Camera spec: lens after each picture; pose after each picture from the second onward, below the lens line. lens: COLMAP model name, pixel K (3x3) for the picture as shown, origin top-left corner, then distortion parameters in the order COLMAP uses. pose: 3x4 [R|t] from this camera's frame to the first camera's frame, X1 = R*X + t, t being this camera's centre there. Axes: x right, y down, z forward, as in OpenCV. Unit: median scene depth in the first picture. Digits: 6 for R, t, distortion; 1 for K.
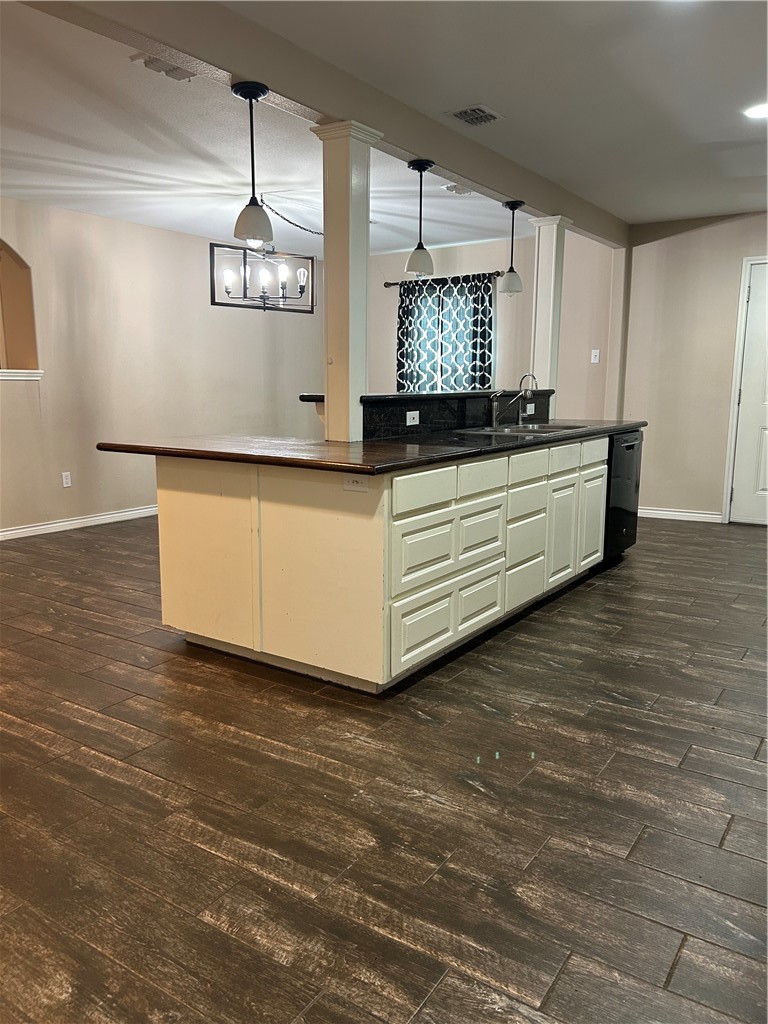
lens RADIAL K [[773.0, 0, 379.8], [0, 773.0, 511.9], [0, 0, 1]] dist [0.014190, -0.011273]
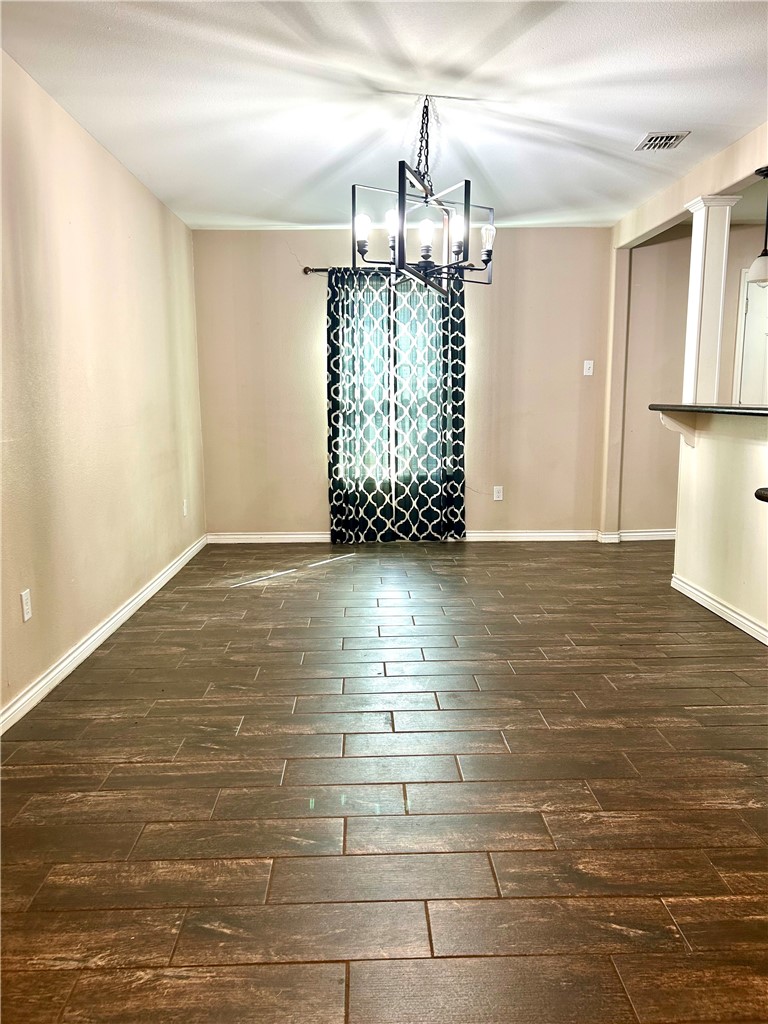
lens RADIAL K [[773.0, 0, 384.2], [0, 773.0, 512.5], [0, 0, 1]] dist [0.014190, -0.011273]
pose [[0.814077, -0.094914, 0.572949, -0.775223], [0.108657, 0.994026, 0.010284, -0.124122], [-0.570502, 0.053883, 0.819527, 0.729053]]
